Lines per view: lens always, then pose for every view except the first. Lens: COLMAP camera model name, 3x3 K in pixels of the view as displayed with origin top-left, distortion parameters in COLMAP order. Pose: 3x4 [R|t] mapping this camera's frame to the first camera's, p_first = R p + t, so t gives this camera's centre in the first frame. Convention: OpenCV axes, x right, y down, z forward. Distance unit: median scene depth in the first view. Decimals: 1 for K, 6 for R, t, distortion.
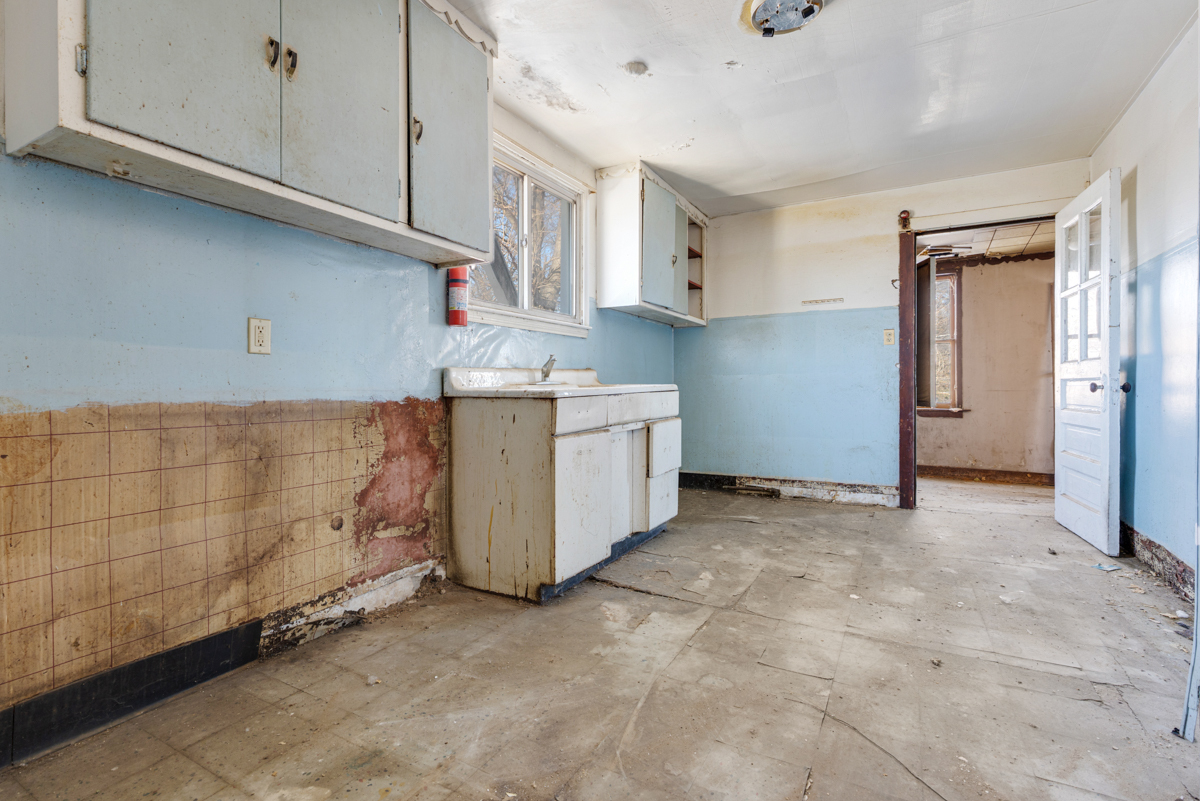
lens RADIAL K [[558.0, 0, 599.9], [0, 558.0, 395.3], [0, 0, 1]] dist [-0.001634, -0.001642]
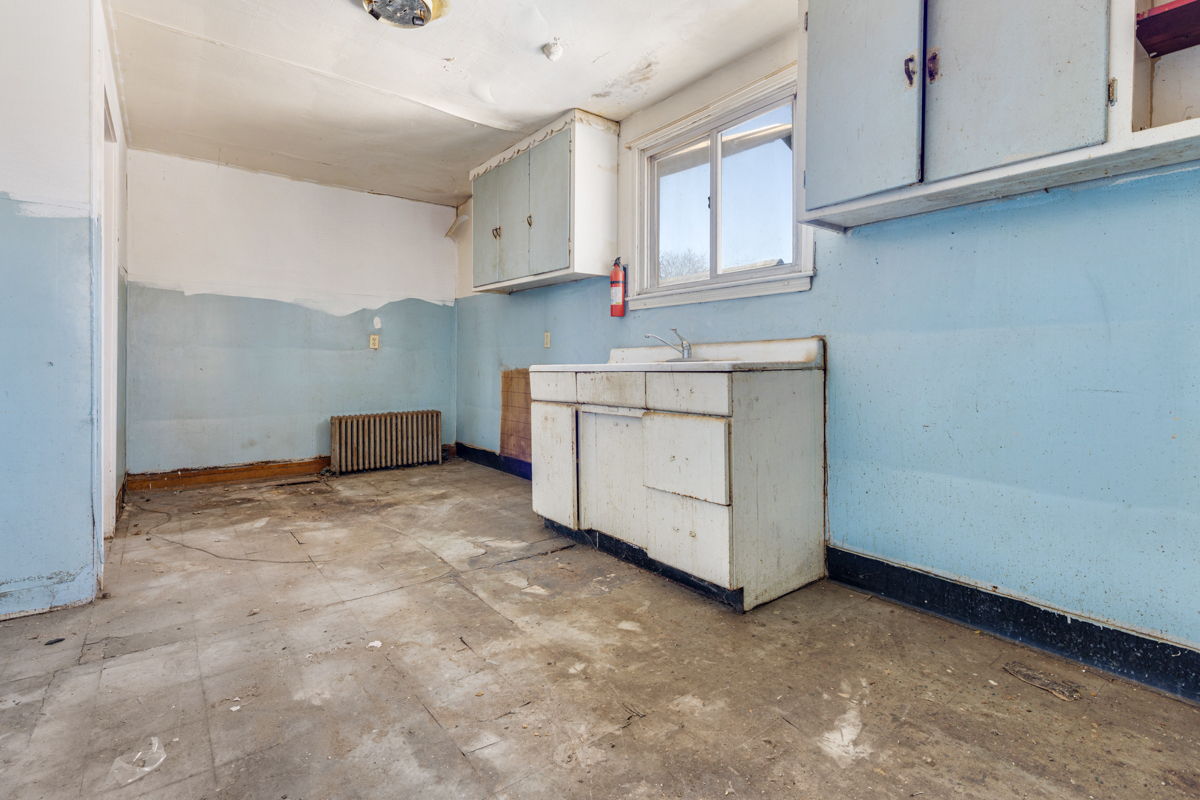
lens RADIAL K [[558.0, 0, 592.1], [0, 558.0, 364.4], [0, 0, 1]] dist [-0.001634, -0.001642]
pose [[-0.398205, 0.008599, -0.917256, 1.030639], [-0.013371, 0.999795, 0.015177, -0.033906], [0.917199, 0.018309, -0.398009, 1.565526]]
